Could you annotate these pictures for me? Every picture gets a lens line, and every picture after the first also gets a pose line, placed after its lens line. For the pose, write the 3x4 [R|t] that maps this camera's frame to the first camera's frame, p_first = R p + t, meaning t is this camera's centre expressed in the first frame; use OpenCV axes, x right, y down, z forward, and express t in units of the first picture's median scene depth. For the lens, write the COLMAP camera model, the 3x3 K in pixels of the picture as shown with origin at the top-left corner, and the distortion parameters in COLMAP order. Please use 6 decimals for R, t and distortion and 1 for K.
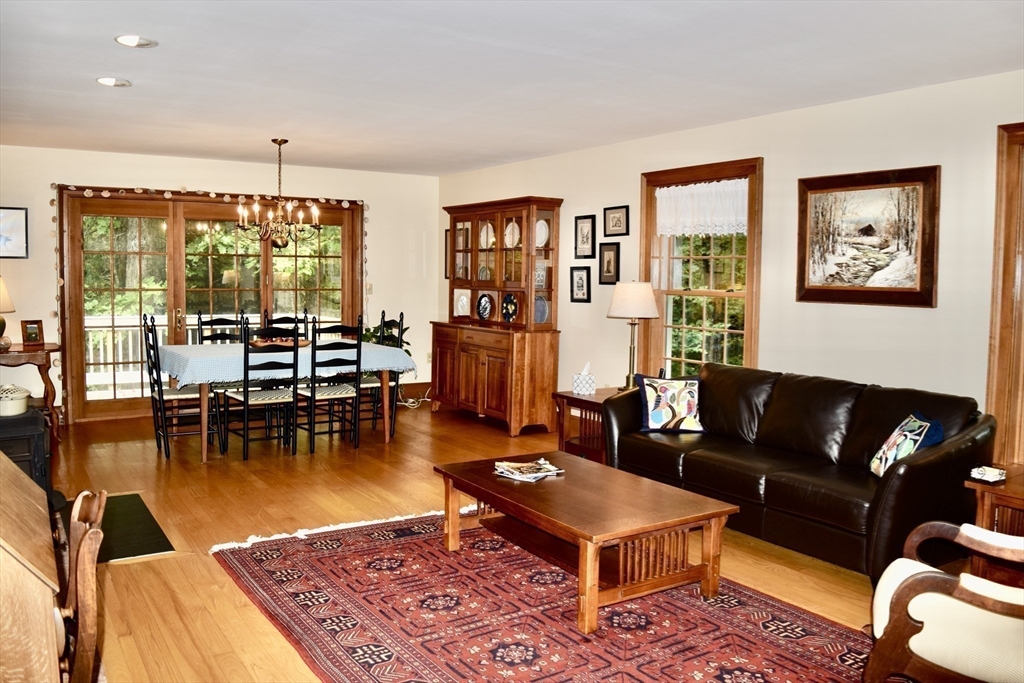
lens RADIAL K [[797.1, 0, 507.6], [0, 797.1, 340.3], [0, 0, 1]] dist [-0.106834, 0.029878]
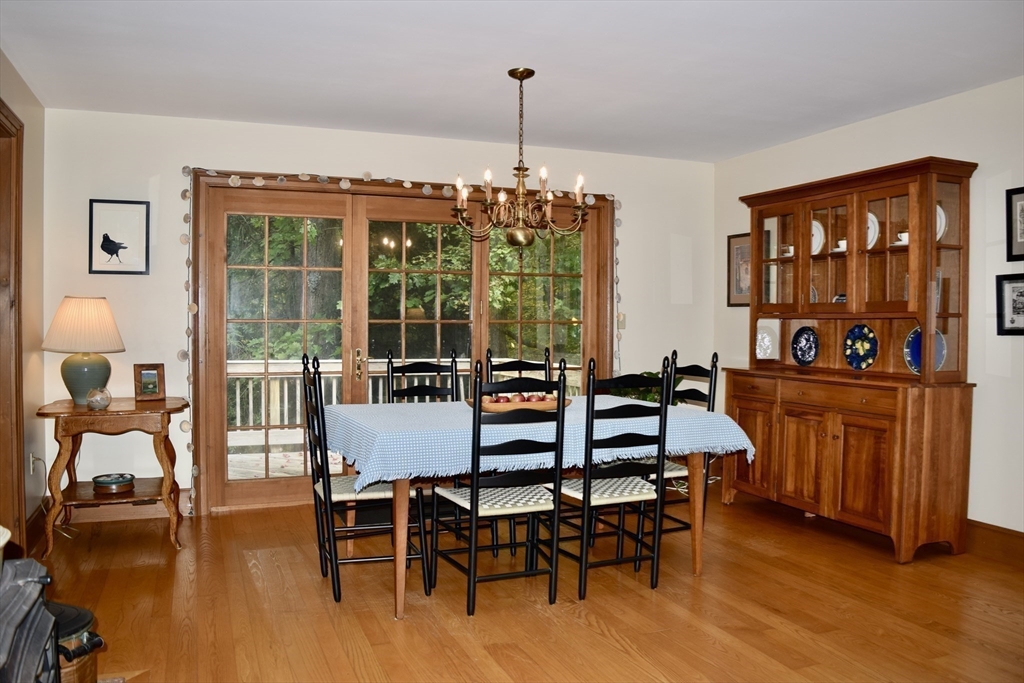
lens RADIAL K [[797.1, 0, 507.6], [0, 797.1, 340.3], [0, 0, 1]] dist [-0.106834, 0.029878]
pose [[0.978592, -0.005371, -0.205740, -0.159411], [-0.006857, 0.998254, -0.058675, -0.008185], [0.205696, 0.058830, 0.976846, 0.371334]]
